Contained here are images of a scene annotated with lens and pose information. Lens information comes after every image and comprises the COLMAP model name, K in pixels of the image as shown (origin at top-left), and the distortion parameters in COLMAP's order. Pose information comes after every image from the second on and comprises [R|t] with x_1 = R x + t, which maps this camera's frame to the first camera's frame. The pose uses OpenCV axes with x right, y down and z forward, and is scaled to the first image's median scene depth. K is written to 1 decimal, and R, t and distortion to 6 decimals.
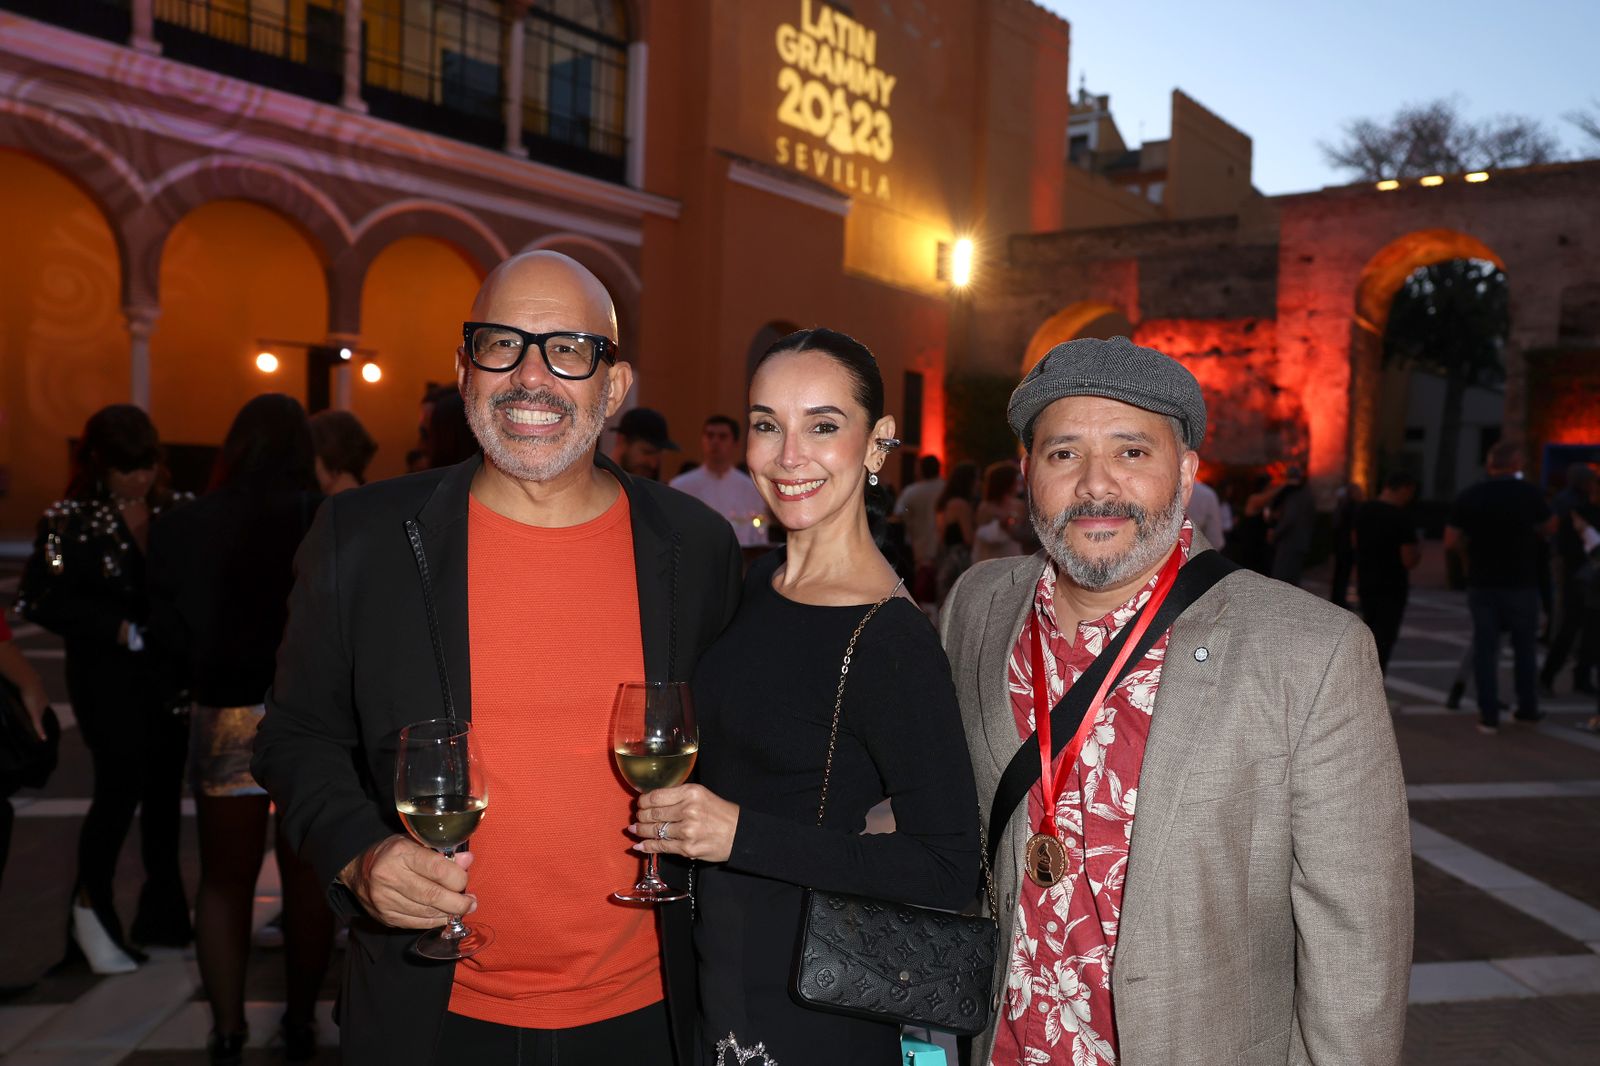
lens RADIAL K [[1141.9, 0, 800.0], [0, 1141.9, 533.0], [0, 0, 1]] dist [-0.034014, 0.001021]
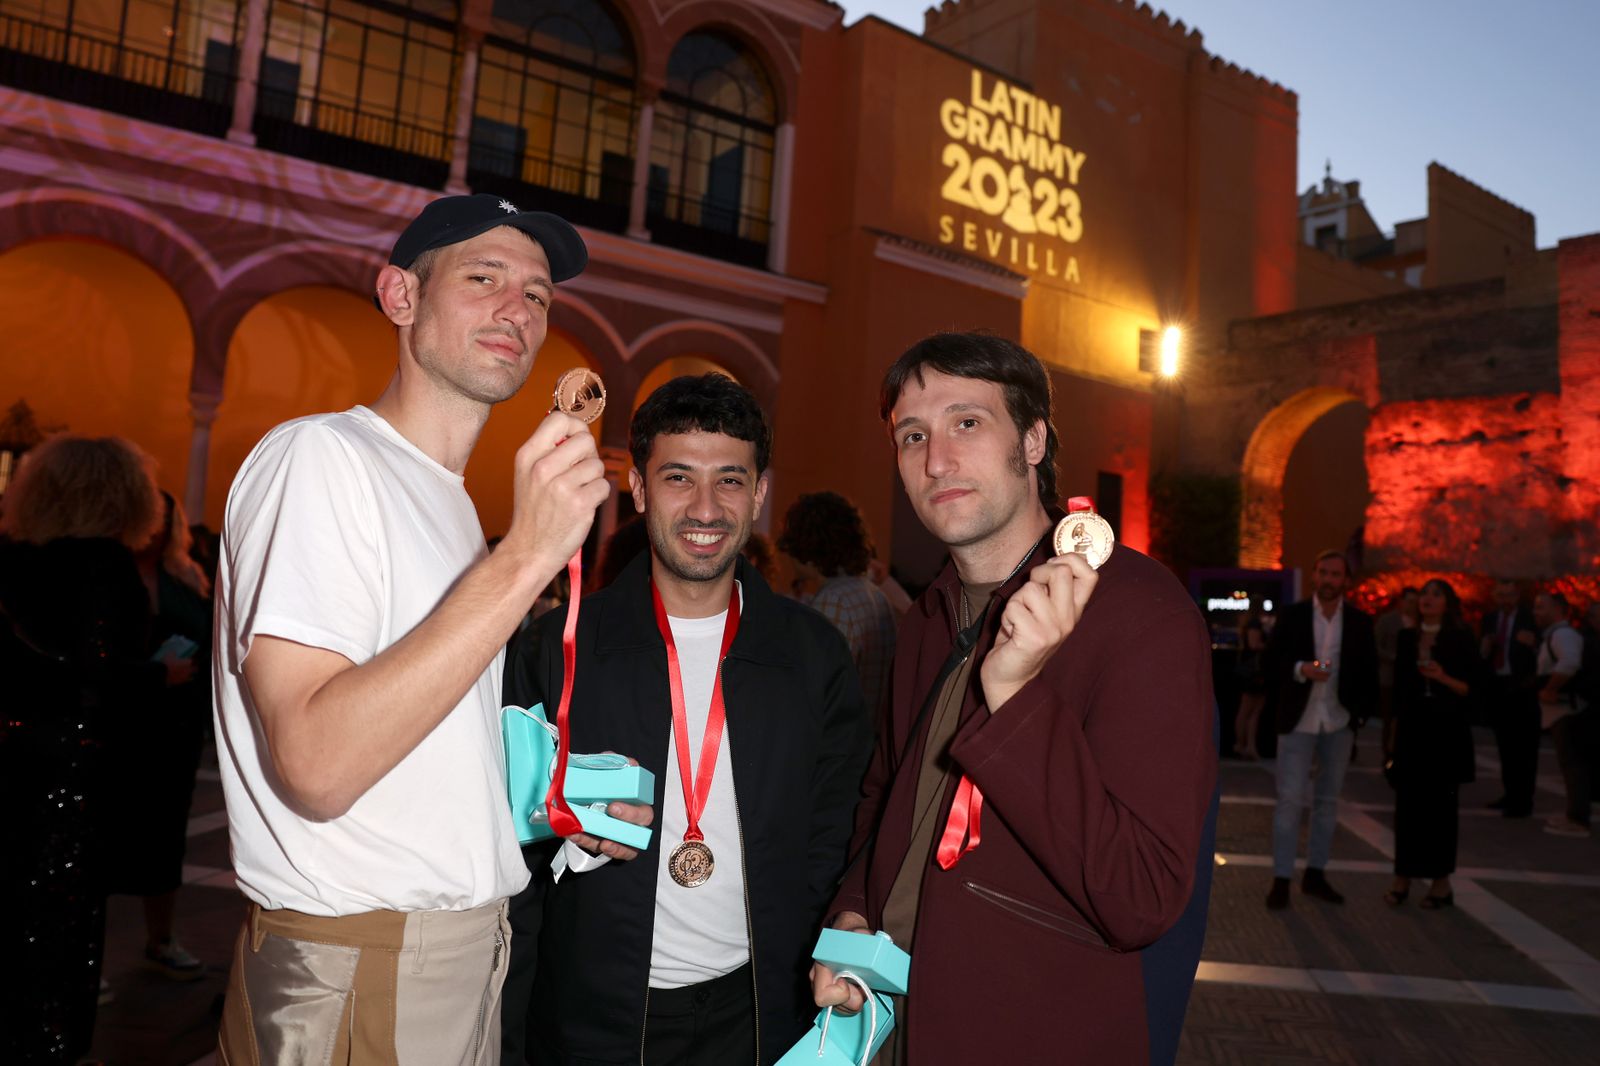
lens RADIAL K [[1118.1, 0, 807.2], [0, 1118.1, 498.2], [0, 0, 1]] dist [-0.082599, 0.073139]
pose [[0.972942, -0.004225, -0.231010, 0.076485], [-0.027726, 0.990473, -0.134888, -0.001150], [0.229379, 0.137643, 0.963556, 0.142389]]
